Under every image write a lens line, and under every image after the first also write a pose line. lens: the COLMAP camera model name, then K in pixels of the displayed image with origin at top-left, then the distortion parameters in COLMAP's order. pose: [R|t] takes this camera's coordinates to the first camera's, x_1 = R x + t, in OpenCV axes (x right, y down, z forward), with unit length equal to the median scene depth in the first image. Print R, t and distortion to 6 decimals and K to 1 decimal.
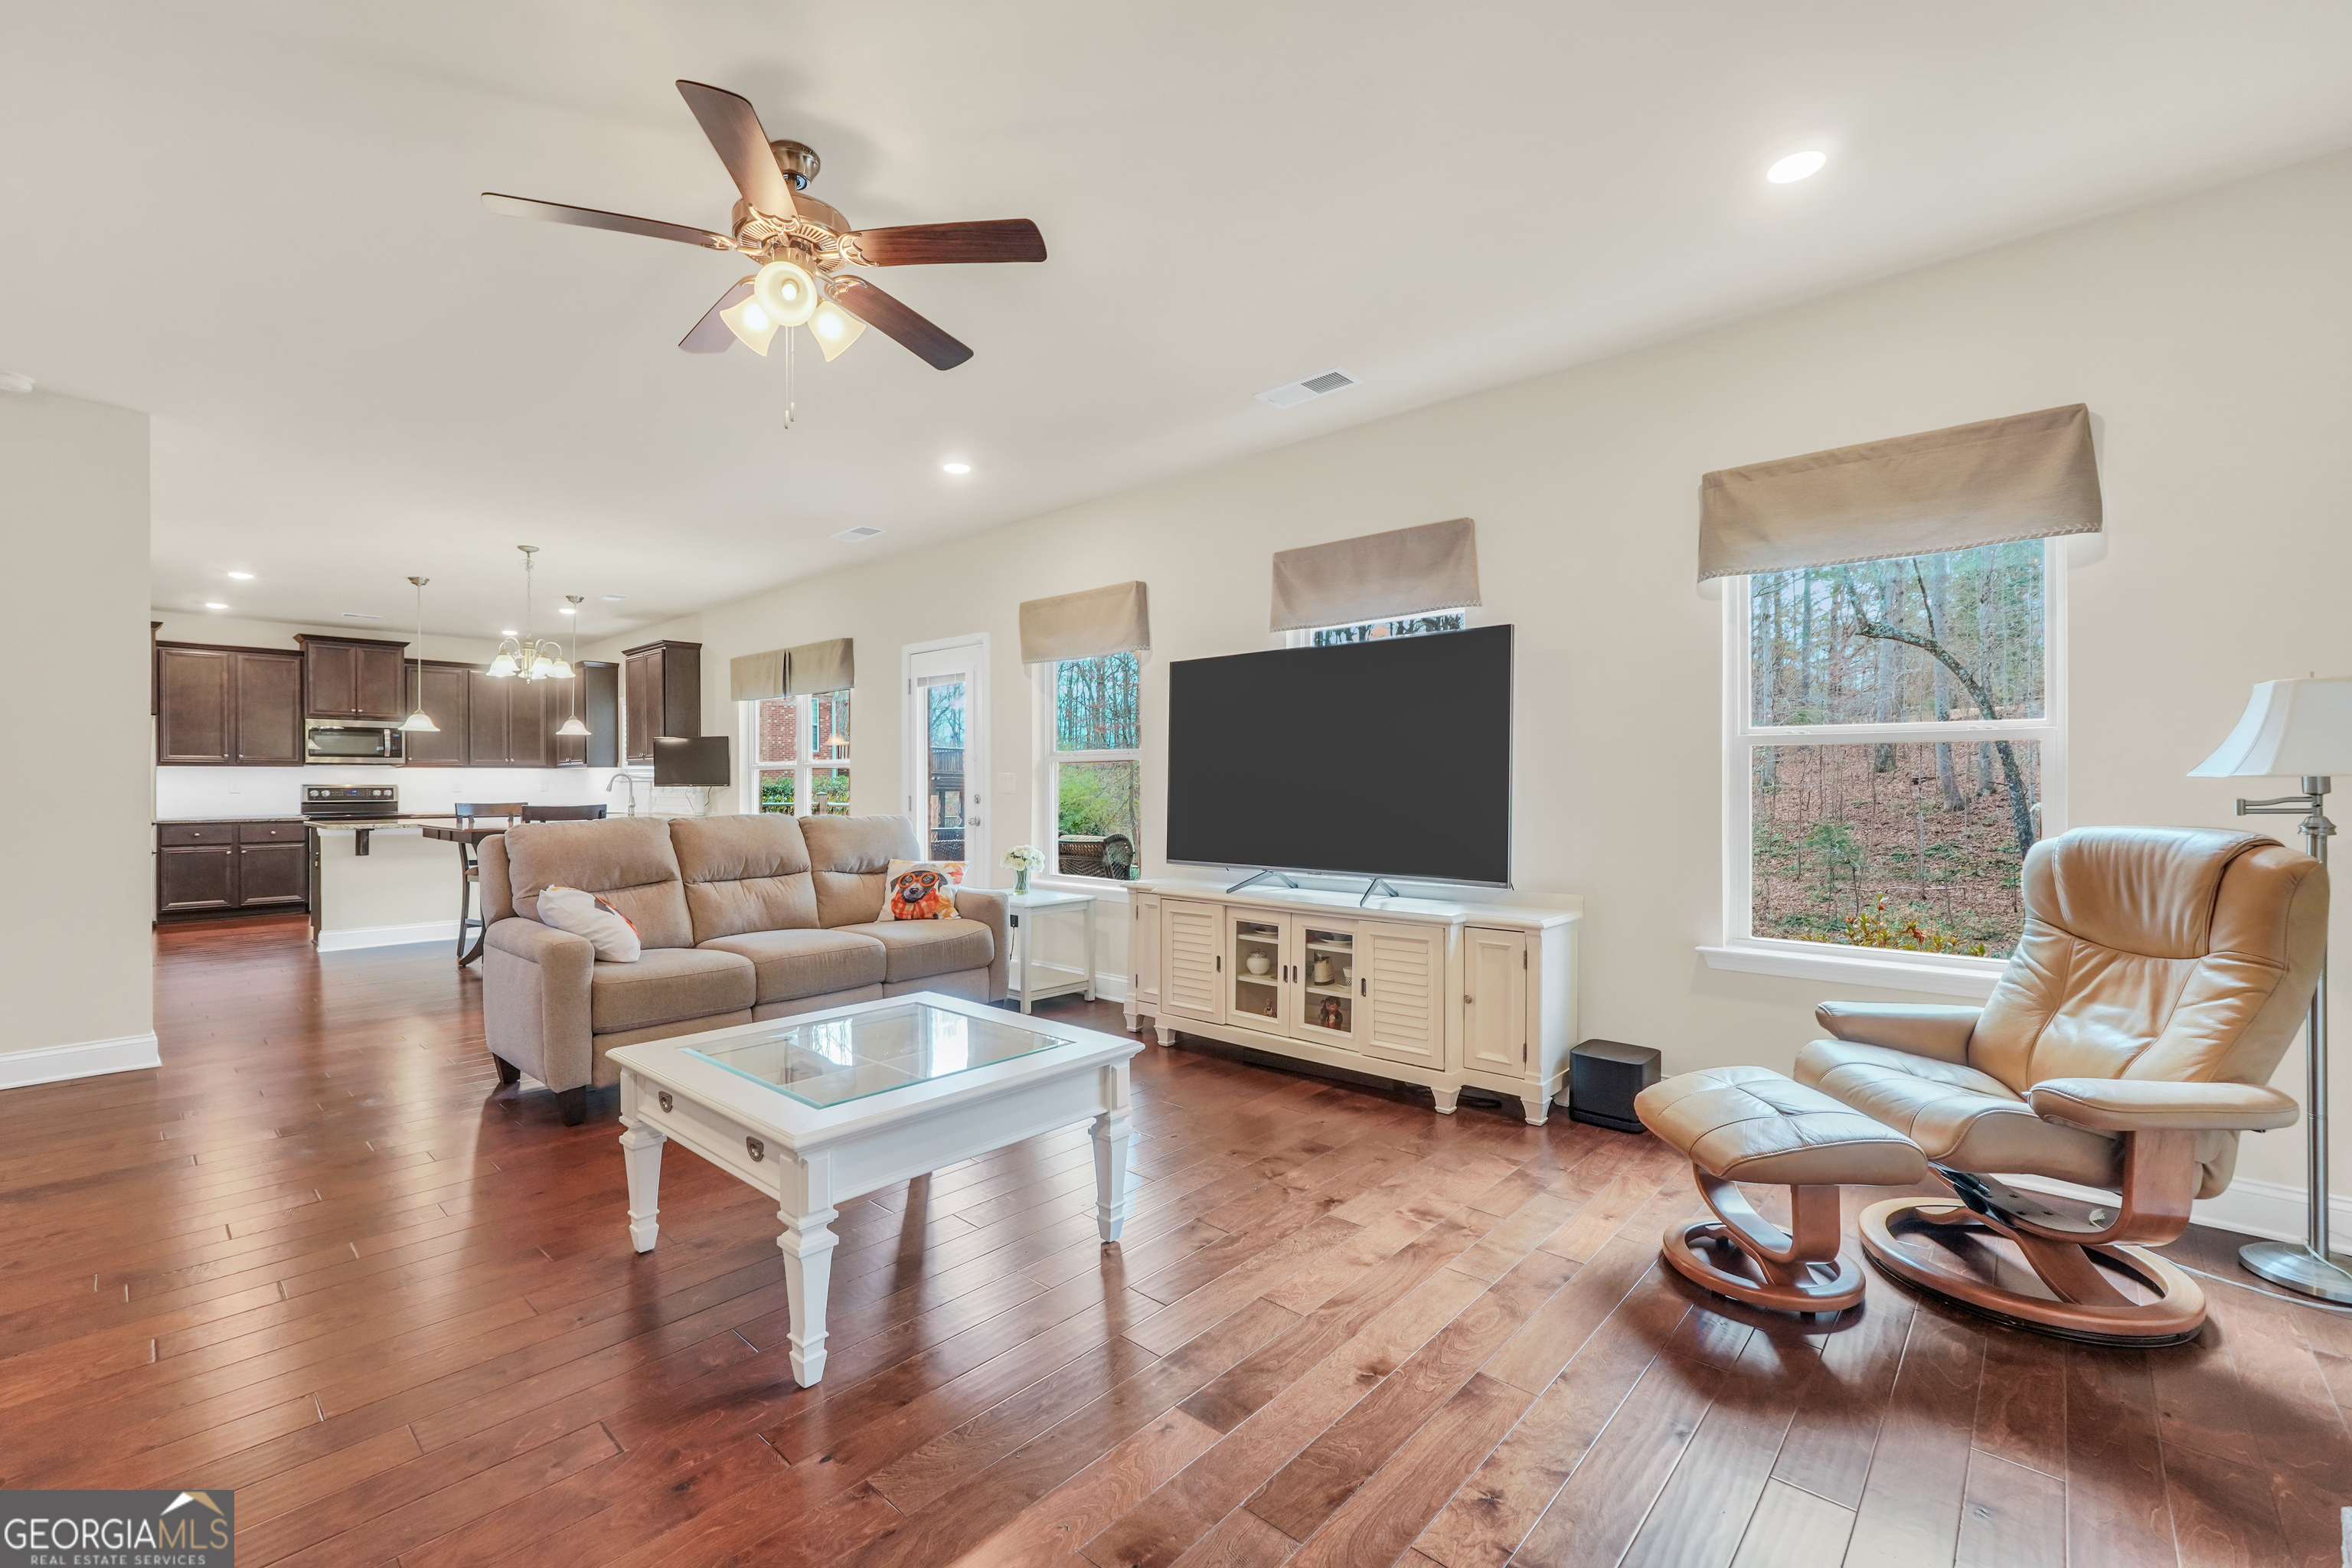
lens RADIAL K [[990.9, 0, 1162.7], [0, 990.9, 780.6], [0, 0, 1]] dist [-0.019562, 0.008298]
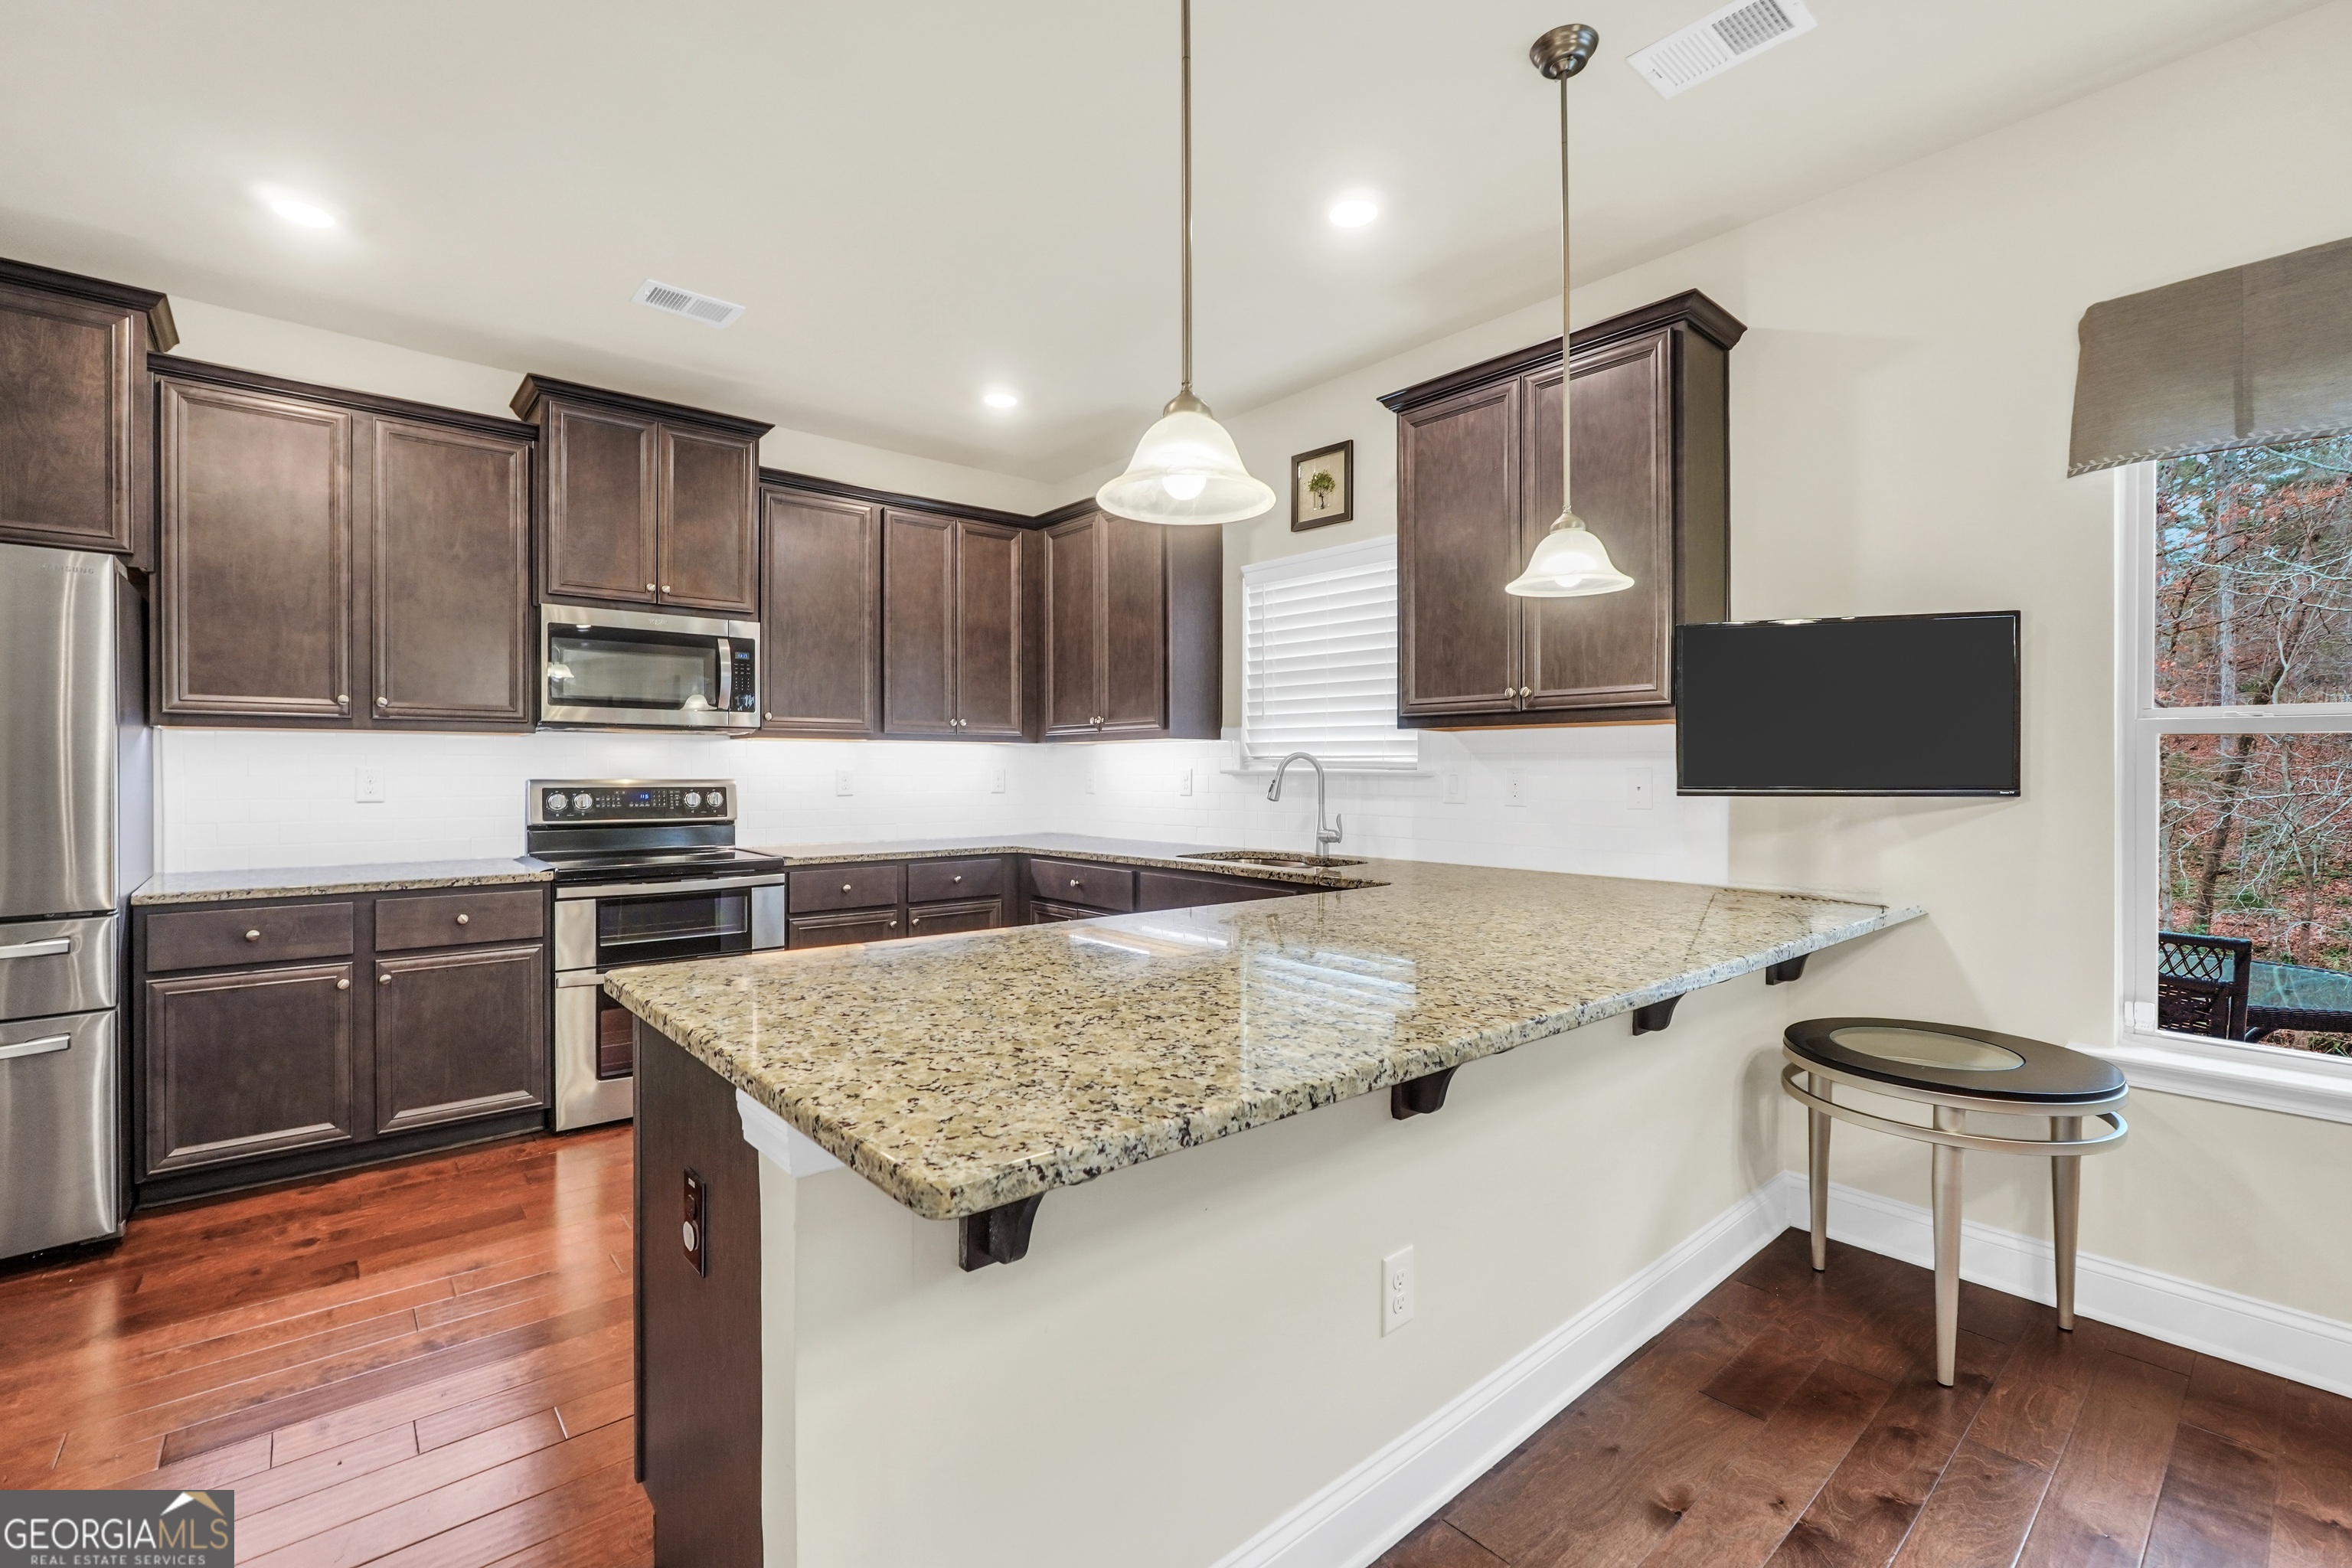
lens RADIAL K [[1010.8, 0, 1165.5], [0, 1010.8, 773.3], [0, 0, 1]] dist [-0.019556, 0.007978]
pose [[0.992460, 0.004440, -0.122488, -0.617867], [-0.003718, 0.999974, 0.006123, -0.001918], [0.122512, -0.005621, 0.992451, 0.679214]]
